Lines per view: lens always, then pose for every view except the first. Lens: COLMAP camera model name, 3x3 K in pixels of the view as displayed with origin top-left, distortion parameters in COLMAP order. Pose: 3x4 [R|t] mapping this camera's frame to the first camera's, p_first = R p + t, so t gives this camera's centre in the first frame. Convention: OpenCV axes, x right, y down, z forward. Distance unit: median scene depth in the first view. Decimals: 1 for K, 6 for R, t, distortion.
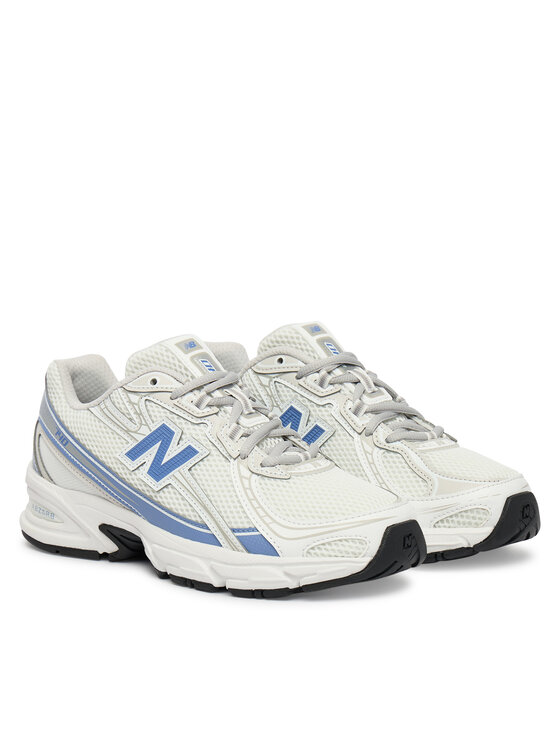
lens RADIAL K [[2146.2, 0, 280.0], [0, 2146.2, 373.0], [0, 0, 1]] dist [0.000895, 0.062913]
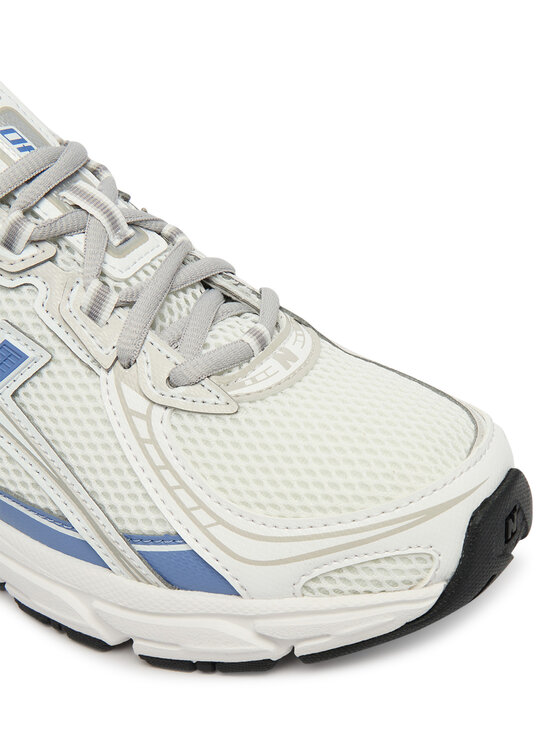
lens RADIAL K [[1087.3, 0, 280.0], [0, 1087.3, 373.0], [0, 0, 1]] dist [-0.023262, -0.018573]
pose [[0.986017, -0.140024, 0.090353, -0.006115], [0.093610, 0.913964, 0.394852, -0.046915], [-0.137868, -0.380873, 0.914291, 0.789543]]
